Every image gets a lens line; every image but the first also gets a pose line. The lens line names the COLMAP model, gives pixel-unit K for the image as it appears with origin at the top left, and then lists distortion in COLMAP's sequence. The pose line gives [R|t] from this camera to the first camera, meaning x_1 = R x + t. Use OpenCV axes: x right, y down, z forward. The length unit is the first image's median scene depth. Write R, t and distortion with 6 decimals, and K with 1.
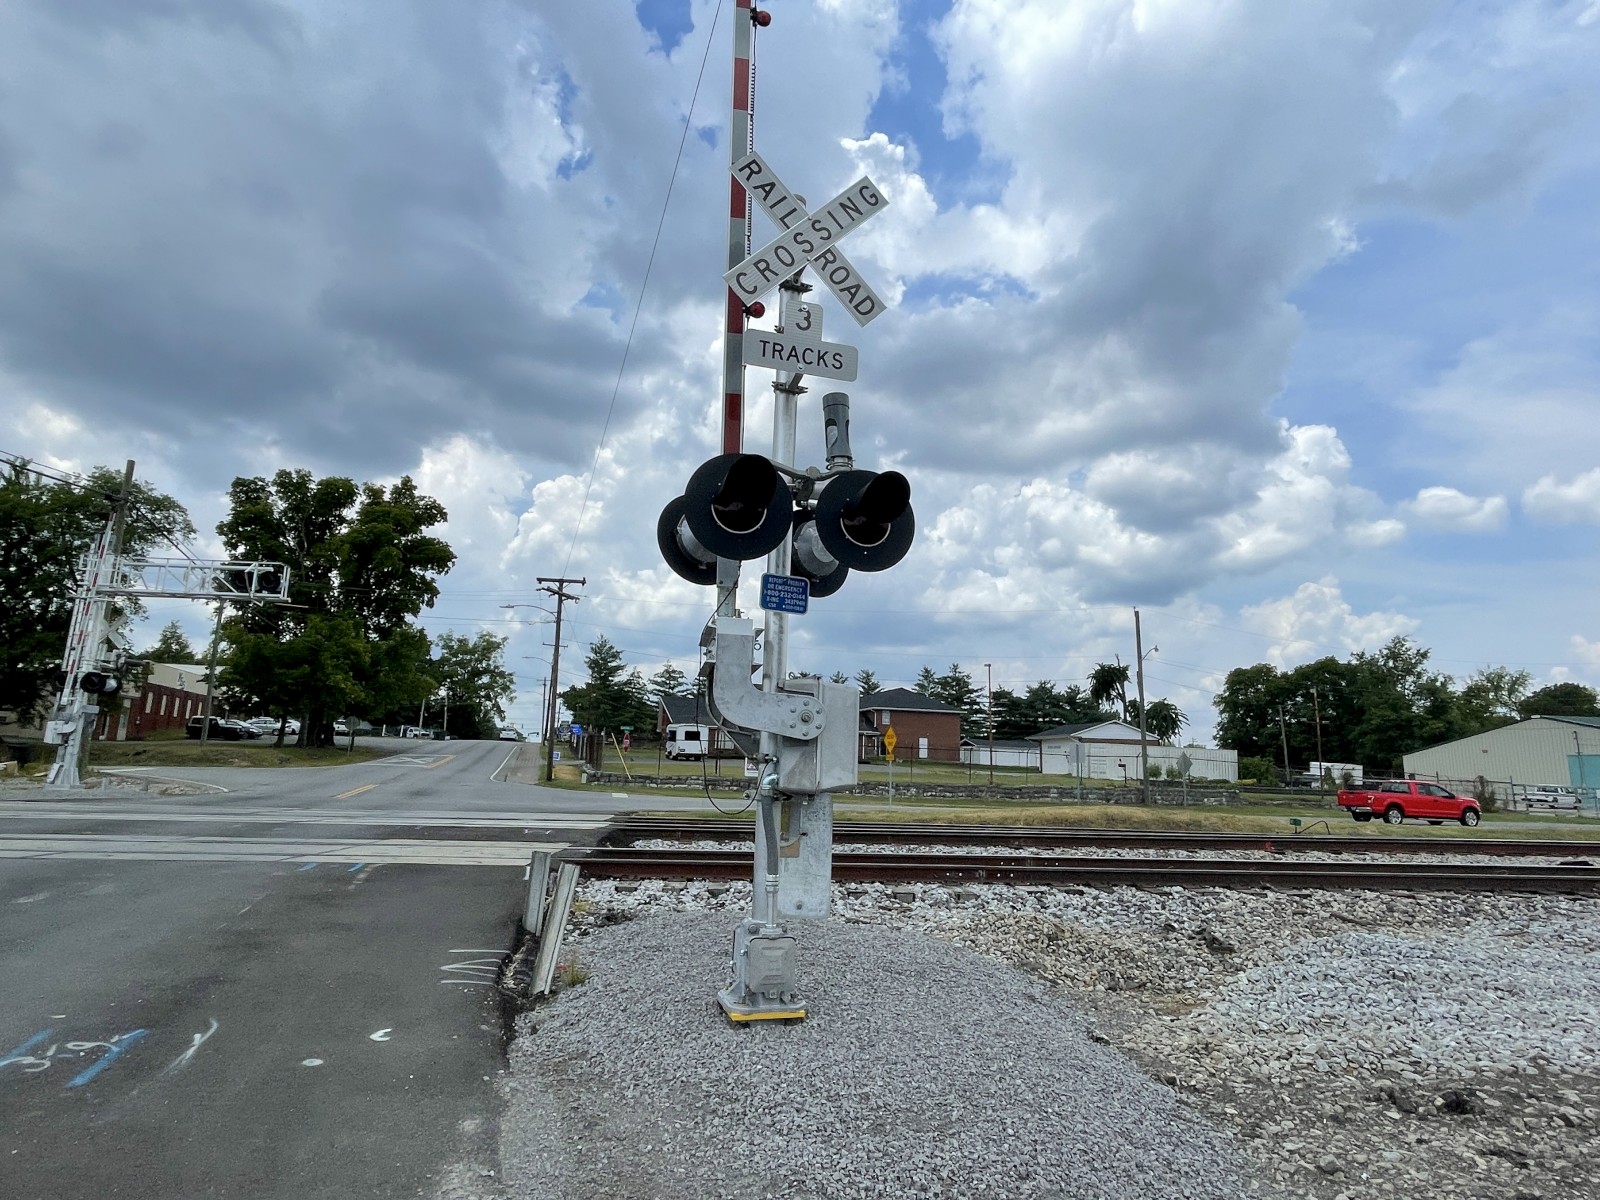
lens RADIAL K [[887.5, 0, 804.9], [0, 887.5, 598.1], [0, 0, 1]] dist [-0.000969, -0.001617]
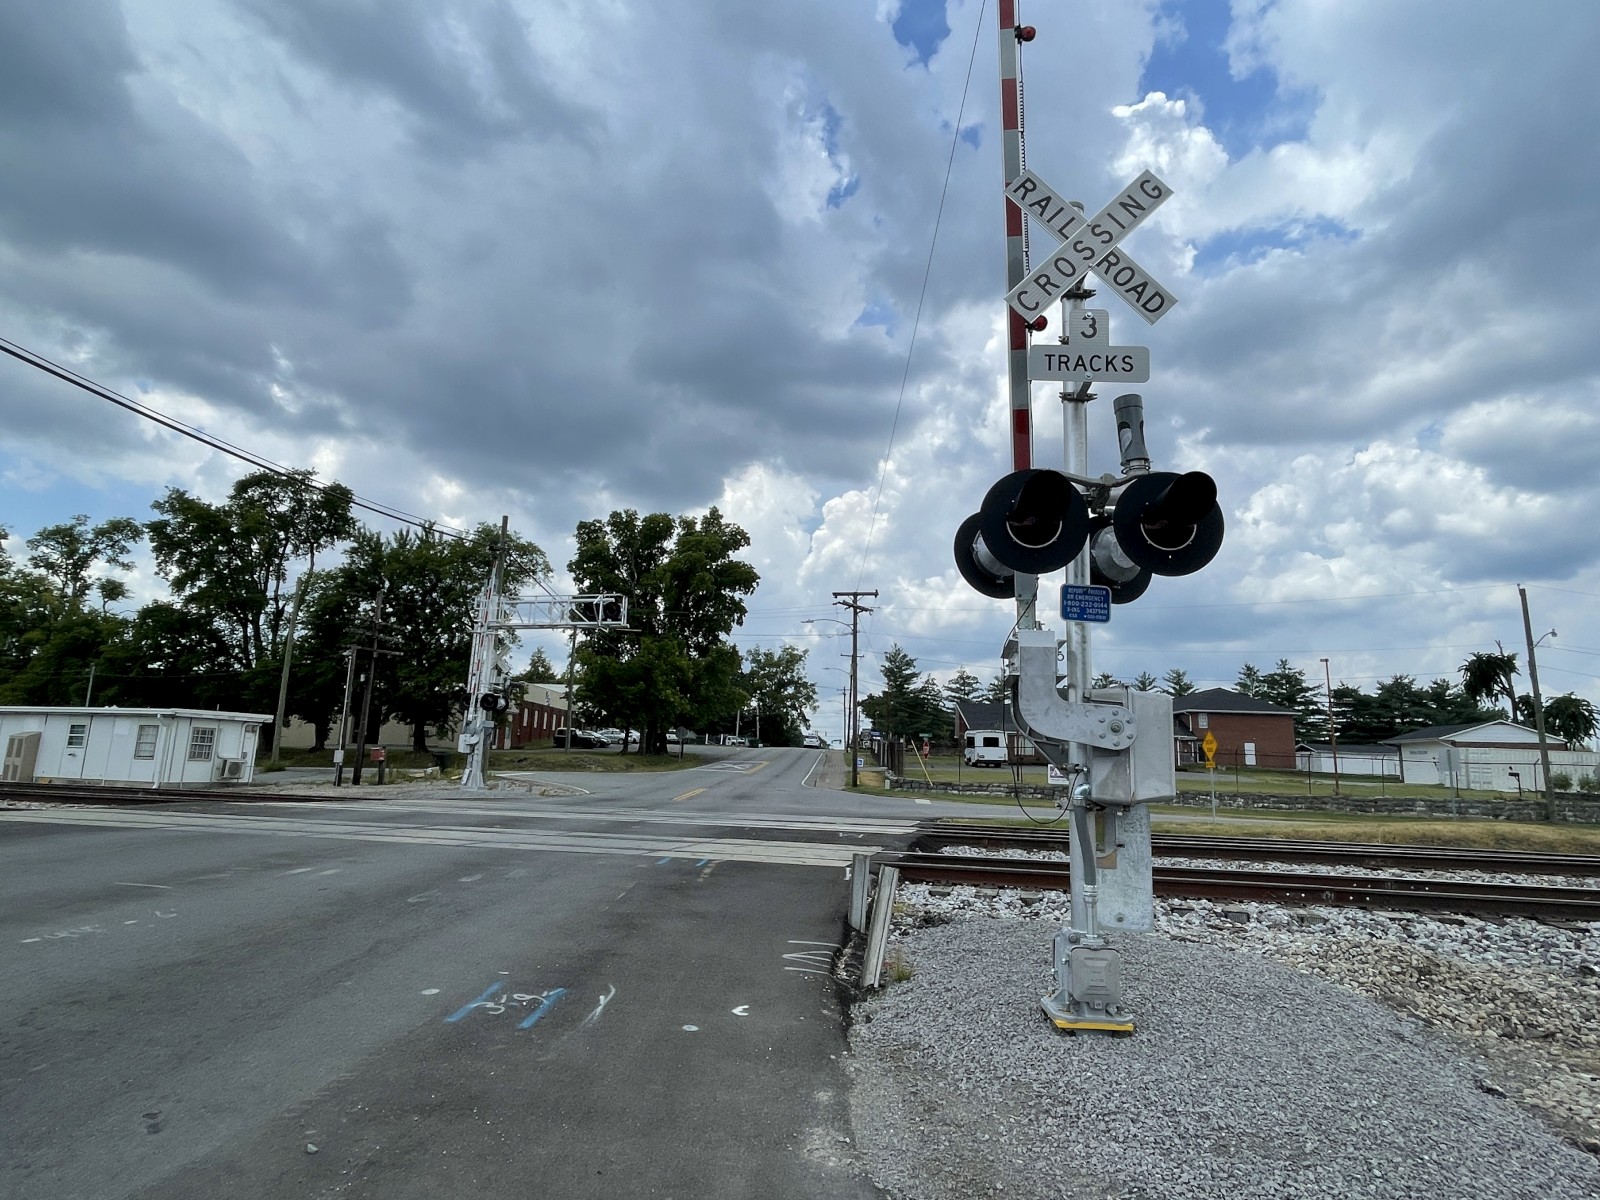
lens RADIAL K [[887.5, 0, 804.9], [0, 887.5, 598.1], [0, 0, 1]] dist [-0.000969, -0.001617]
pose [[0.946662, -0.057339, -0.317086, -0.000746], [0.055183, 0.998352, -0.015782, -0.001951], [0.317468, -0.002557, 0.948265, -0.007236]]
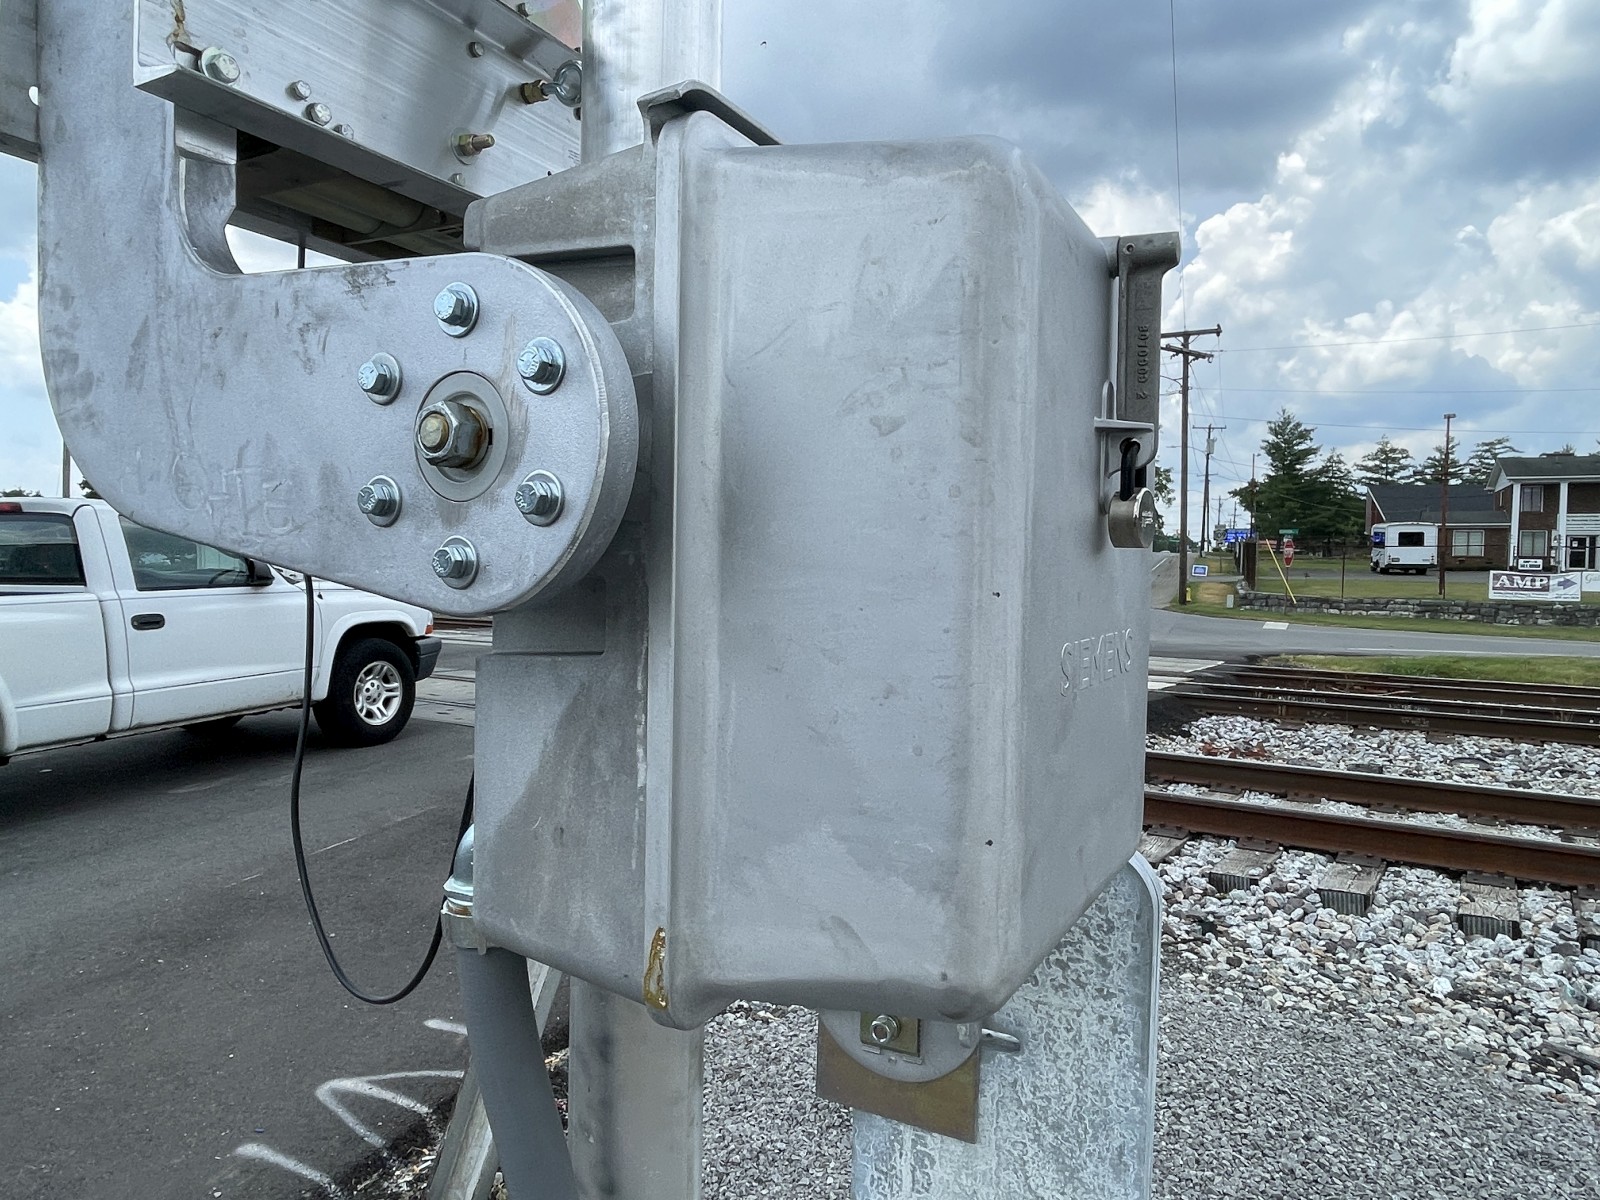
lens RADIAL K [[1054.0, 0, 804.2], [0, 1054.0, 610.2], [0, 0, 1]] dist [0.003692, -0.014477]
pose [[0.786406, 0.012724, -0.617579, 0.018275], [0.119836, 0.977651, 0.172738, 0.018743], [0.605975, -0.209850, 0.767305, 0.128159]]
